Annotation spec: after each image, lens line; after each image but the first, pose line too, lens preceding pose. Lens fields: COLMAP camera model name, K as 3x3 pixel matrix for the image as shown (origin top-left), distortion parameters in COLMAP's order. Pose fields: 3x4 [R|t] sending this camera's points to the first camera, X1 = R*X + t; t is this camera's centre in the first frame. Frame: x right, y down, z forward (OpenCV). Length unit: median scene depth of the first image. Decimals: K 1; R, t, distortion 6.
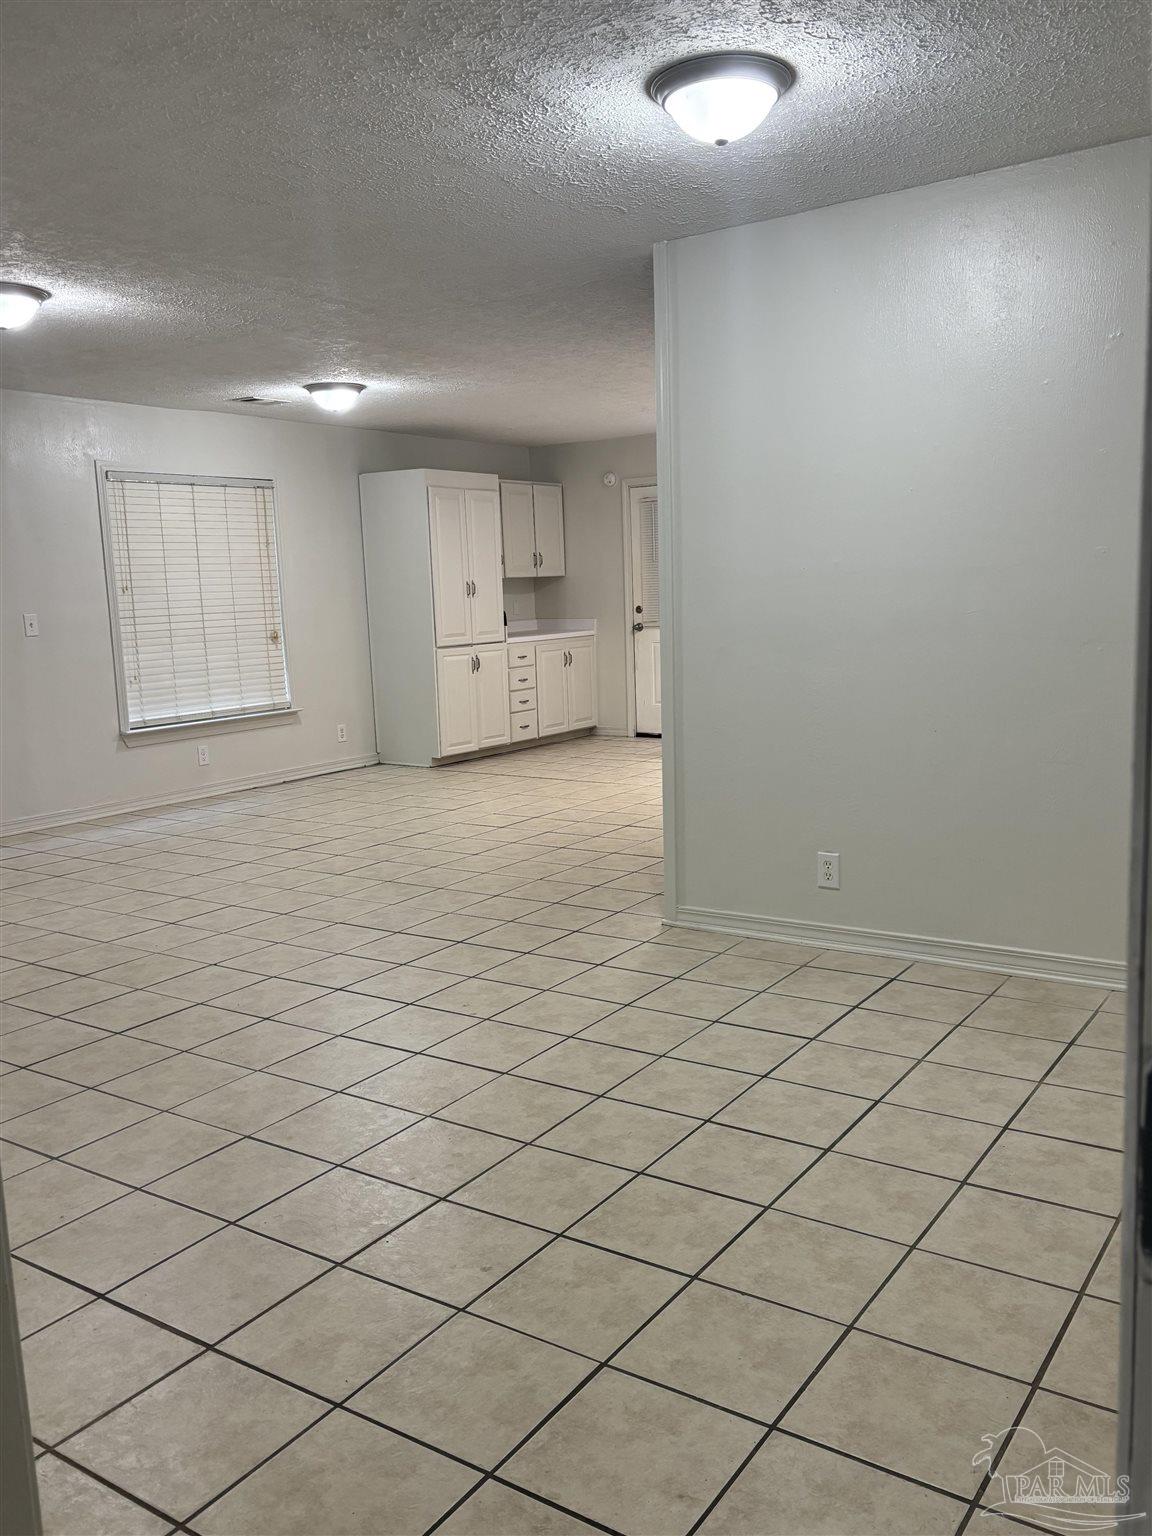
lens RADIAL K [[1255.9, 0, 576.0], [0, 1255.9, 768.0], [0, 0, 1]] dist [0.059033, -0.000329]
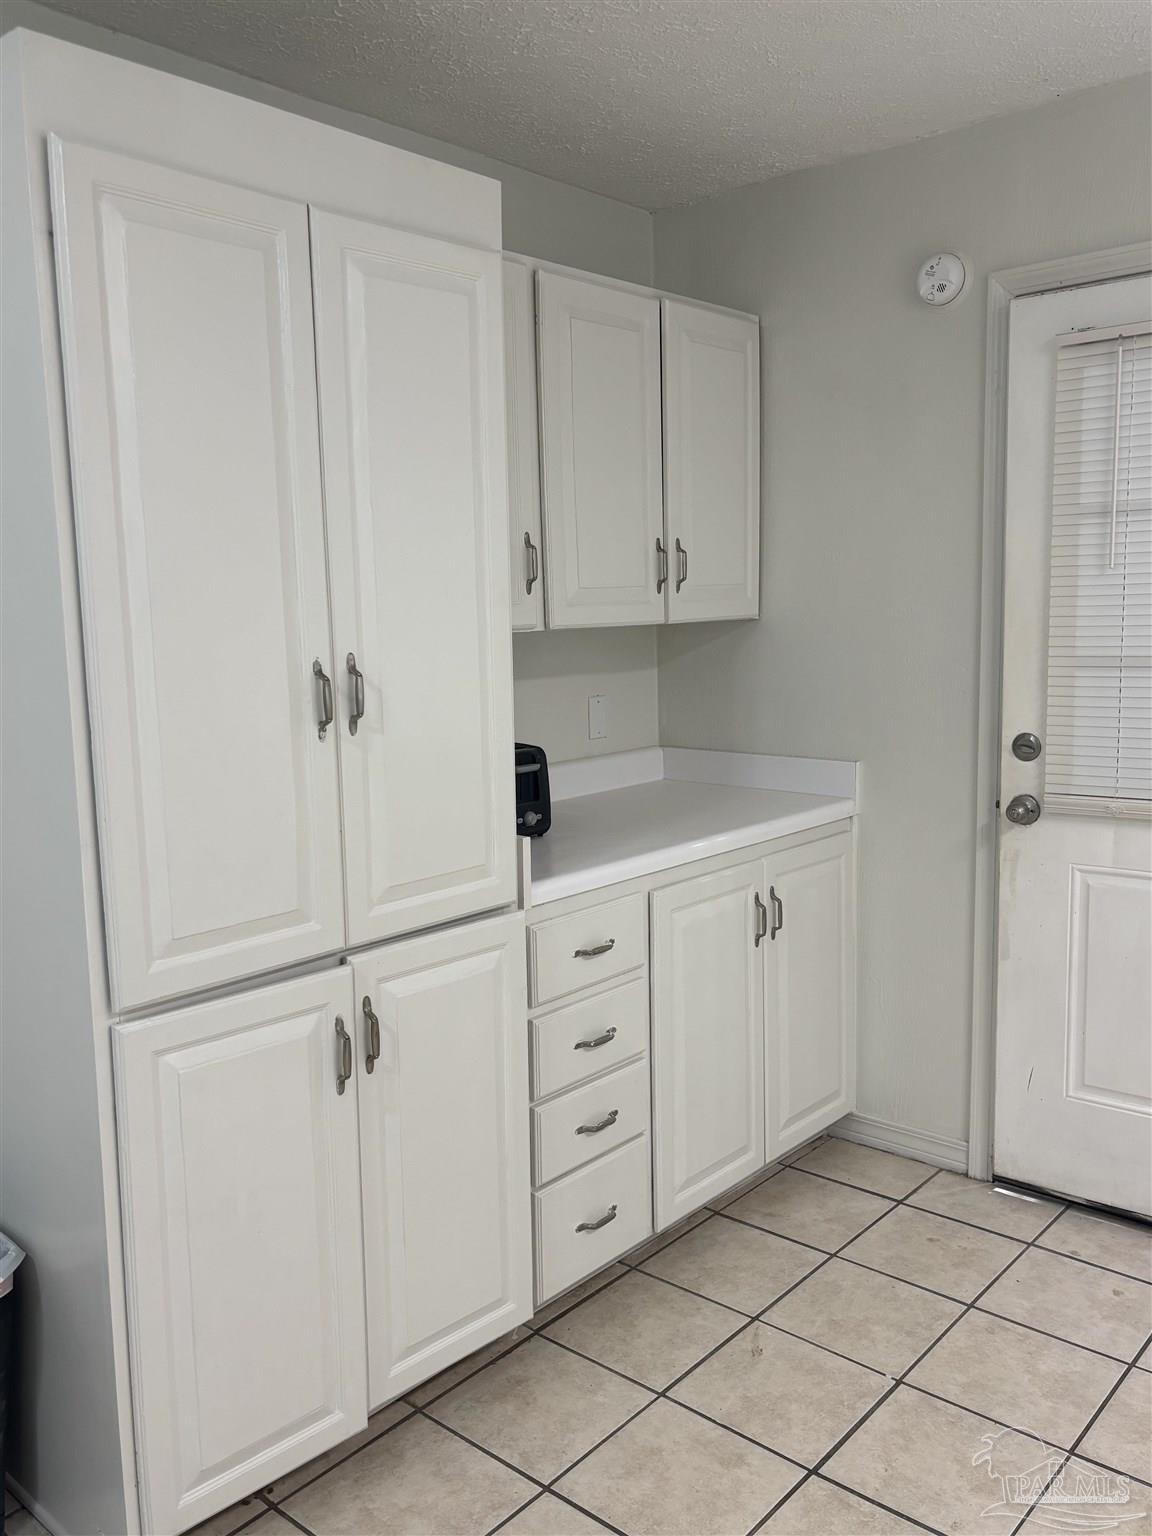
lens RADIAL K [[1237.2, 0, 576.0], [0, 1237.2, 768.0], [0, 0, 1]] dist [-0.206272, -0.000982]
pose [[0.992595, 0.027821, -0.118245, -0.017744], [-0.028302, 0.999597, -0.002384, -0.119013], [0.118131, 0.005713, 0.992982, 0.727285]]
